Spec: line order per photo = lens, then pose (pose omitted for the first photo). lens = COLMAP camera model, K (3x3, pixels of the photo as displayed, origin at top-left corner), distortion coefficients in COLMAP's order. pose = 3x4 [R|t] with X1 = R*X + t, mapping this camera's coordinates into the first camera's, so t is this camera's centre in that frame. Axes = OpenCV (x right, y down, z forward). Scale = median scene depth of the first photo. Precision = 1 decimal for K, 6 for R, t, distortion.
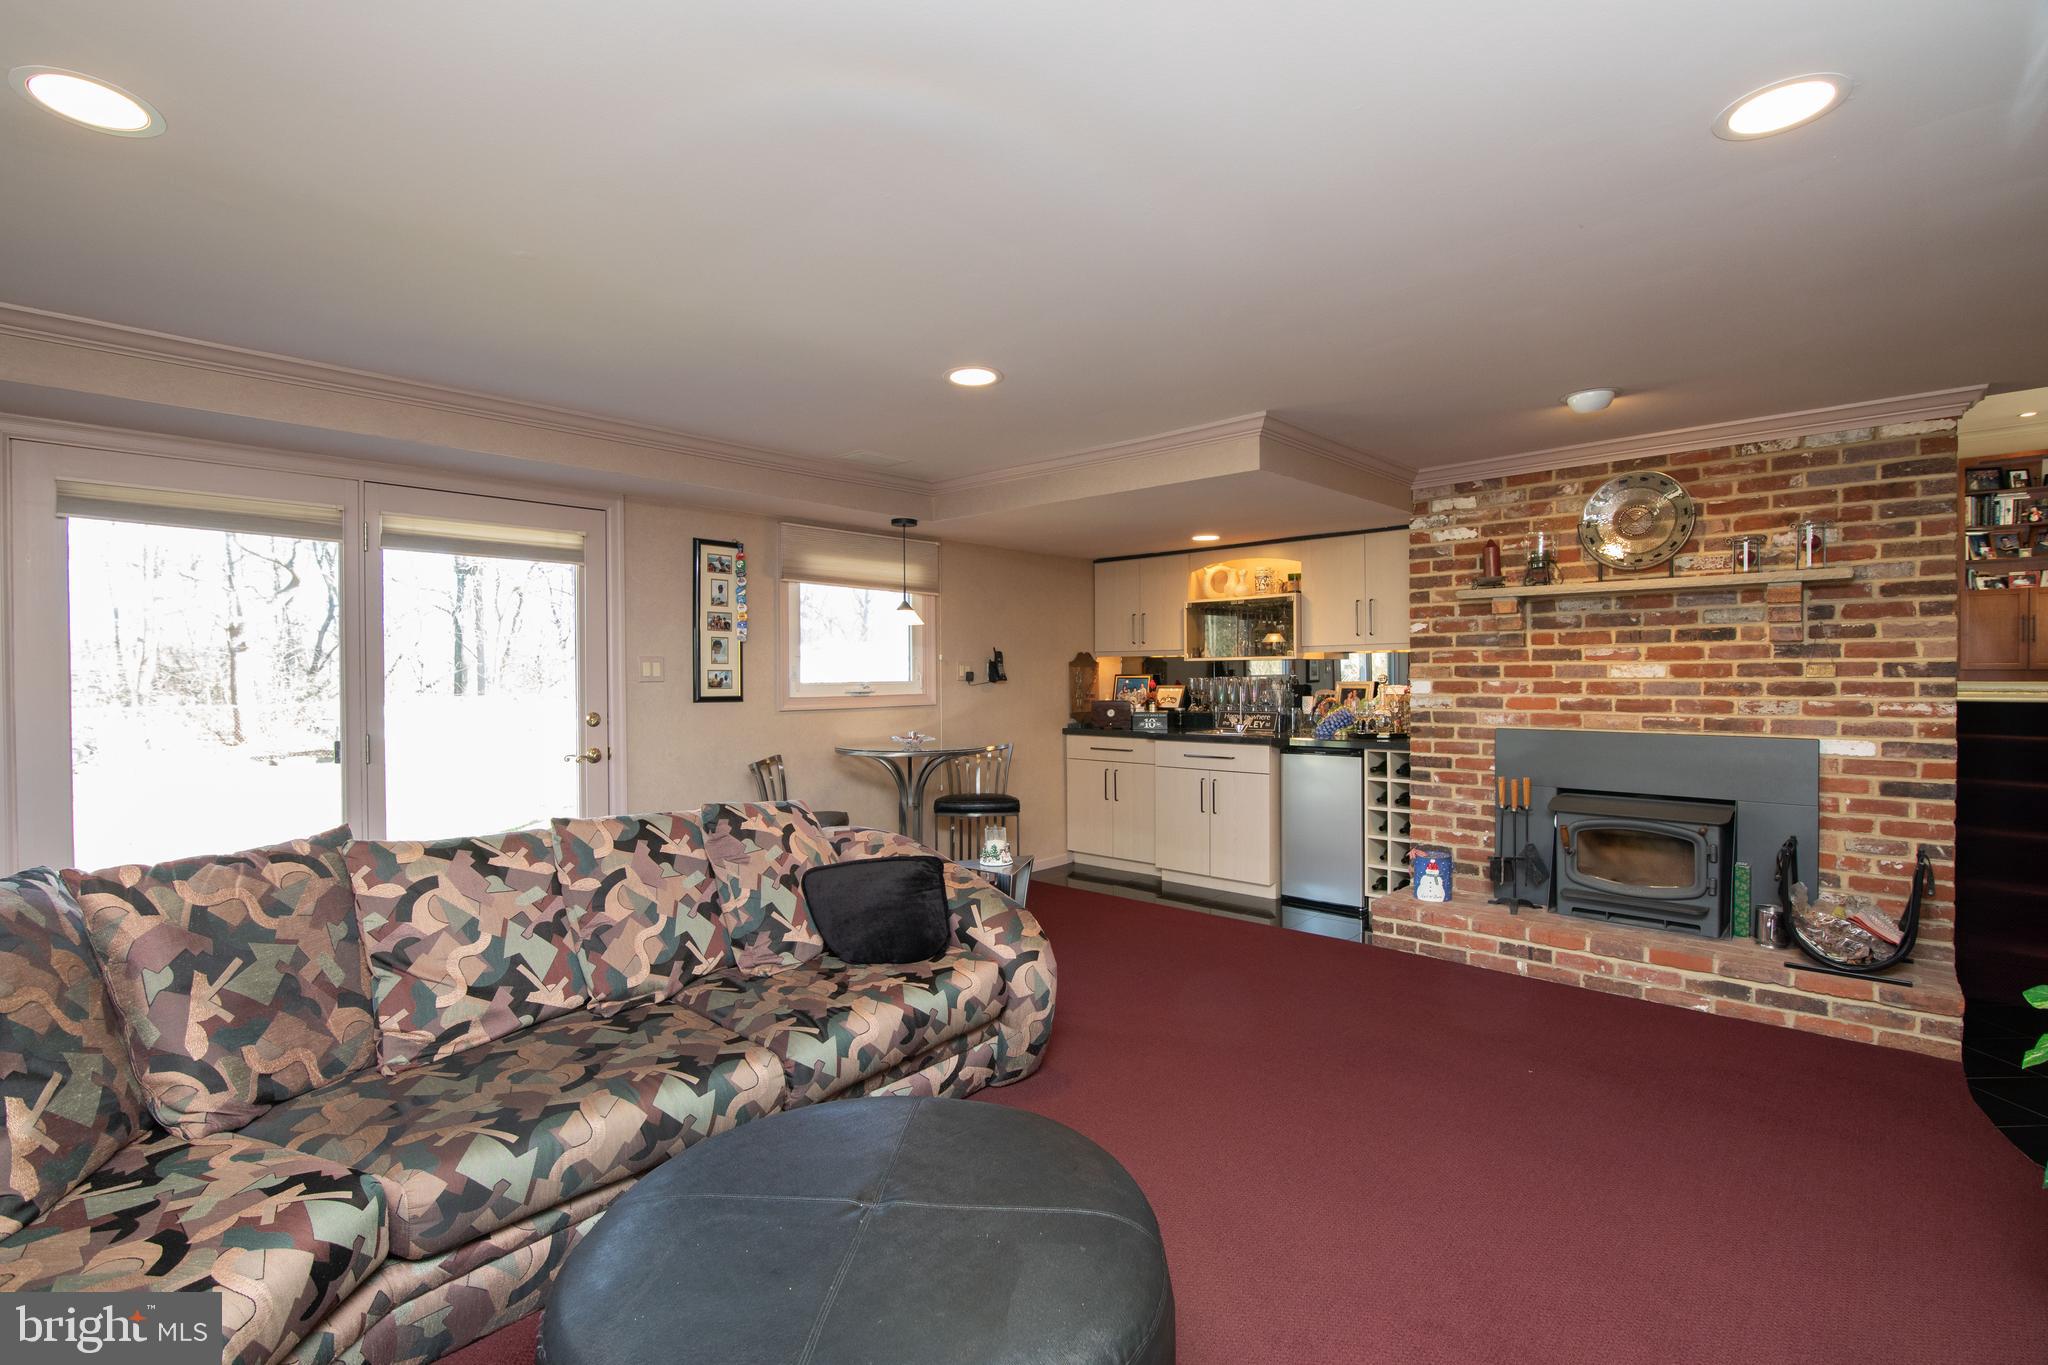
lens RADIAL K [[934.4, 0, 1019.1], [0, 934.4, 681.4], [0, 0, 1]] dist [-0.003525, -0.000546]
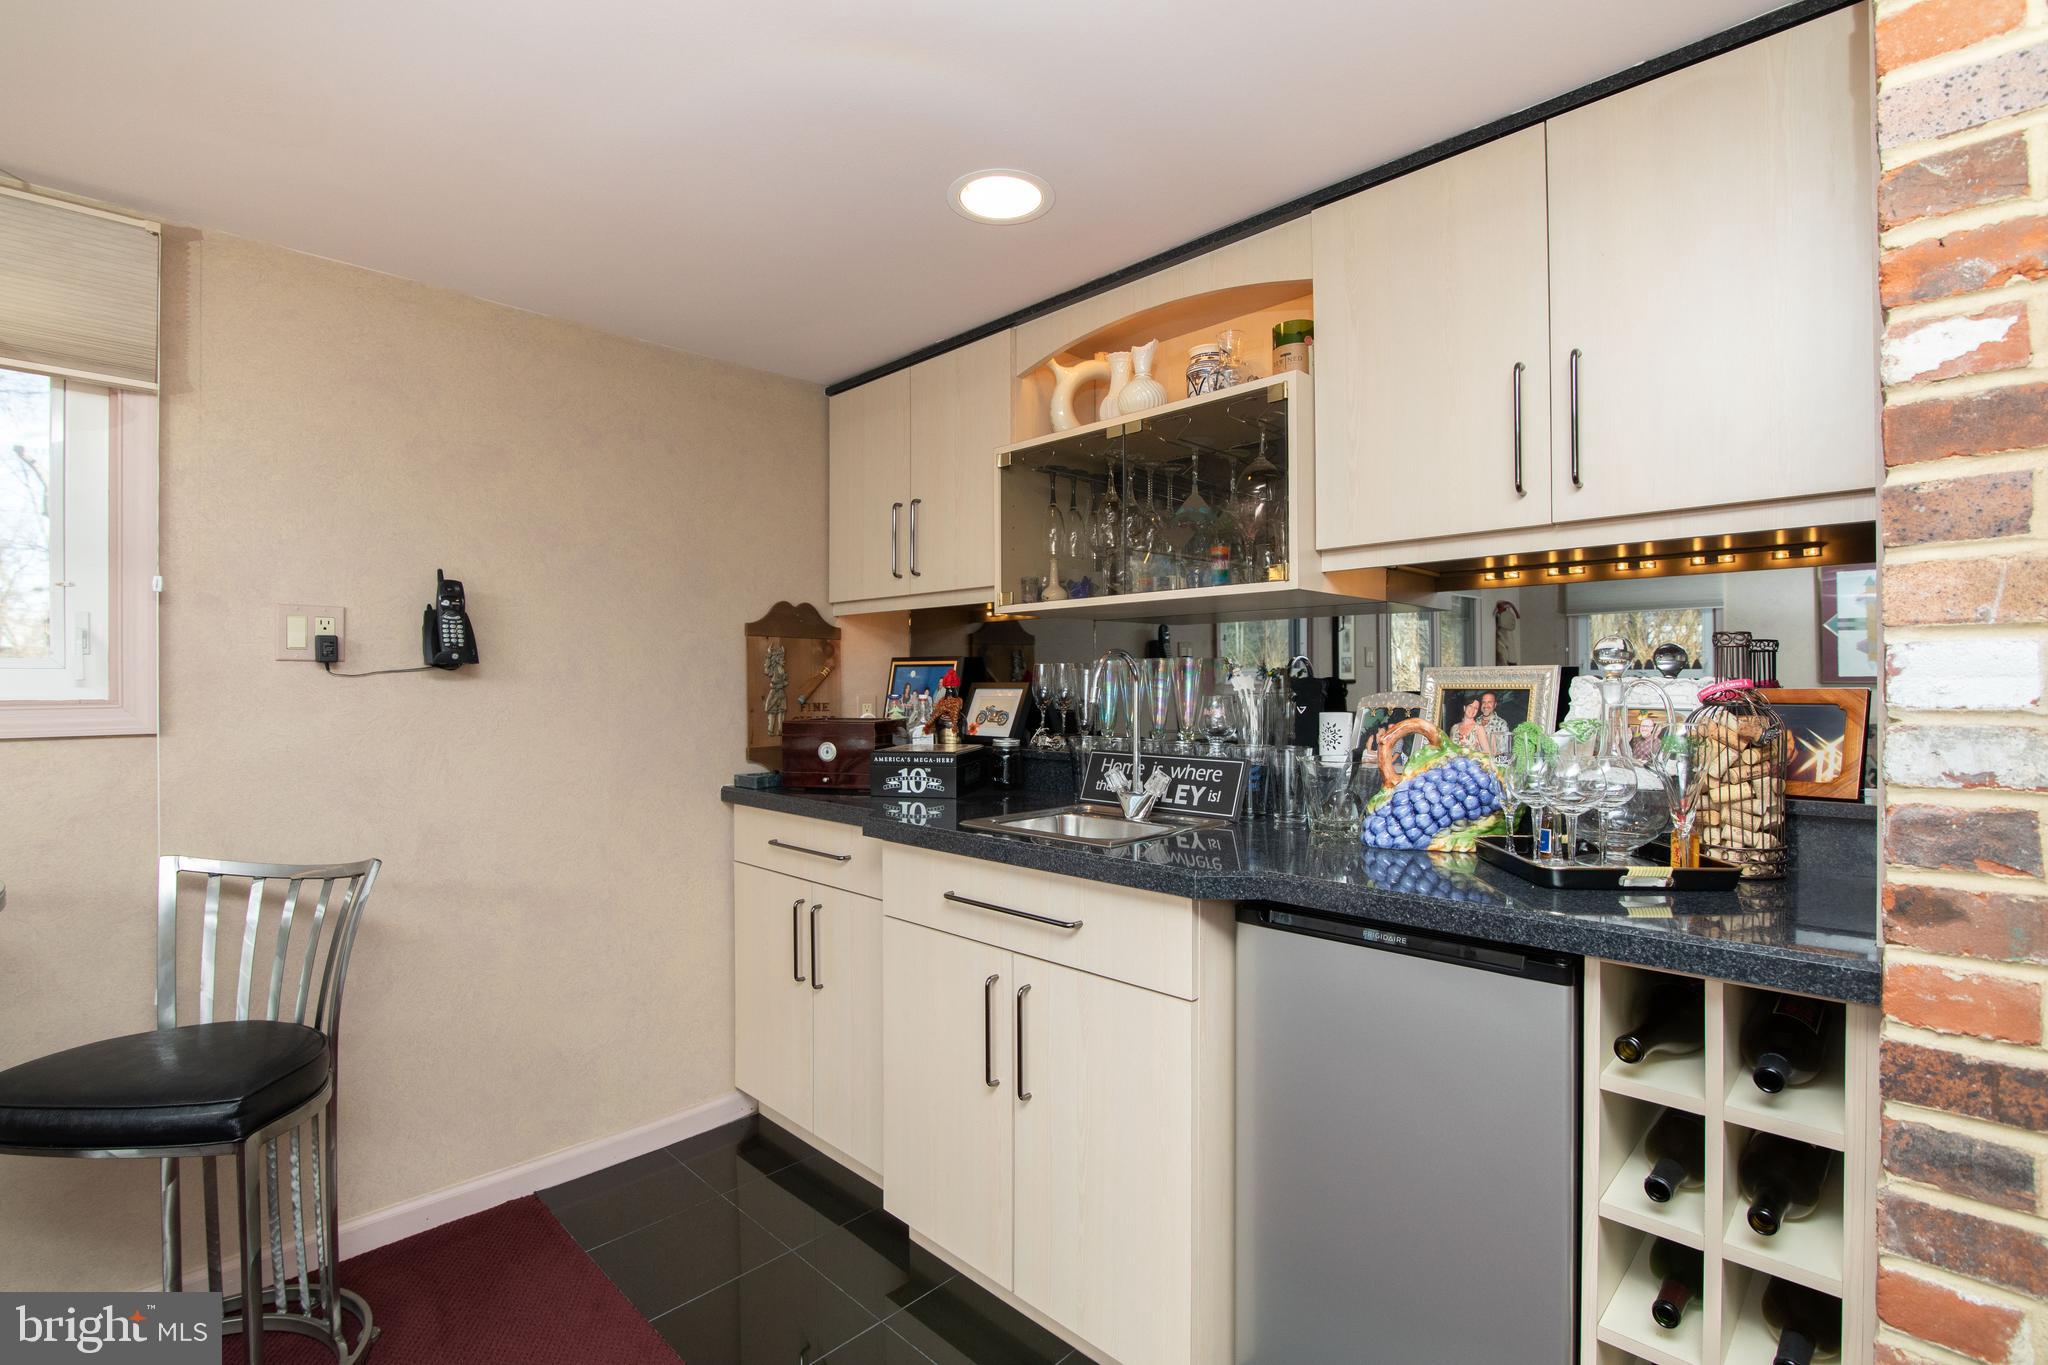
lens RADIAL K [[934.4, 0, 1019.1], [0, 934.4, 681.4], [0, 0, 1]] dist [-0.003525, -0.000546]
pose [[0.999519, 0.003308, -0.030843, 0.203489], [-0.003580, 0.999955, -0.008781, 0.008126], [0.030813, 0.008887, 0.999486, 0.654813]]
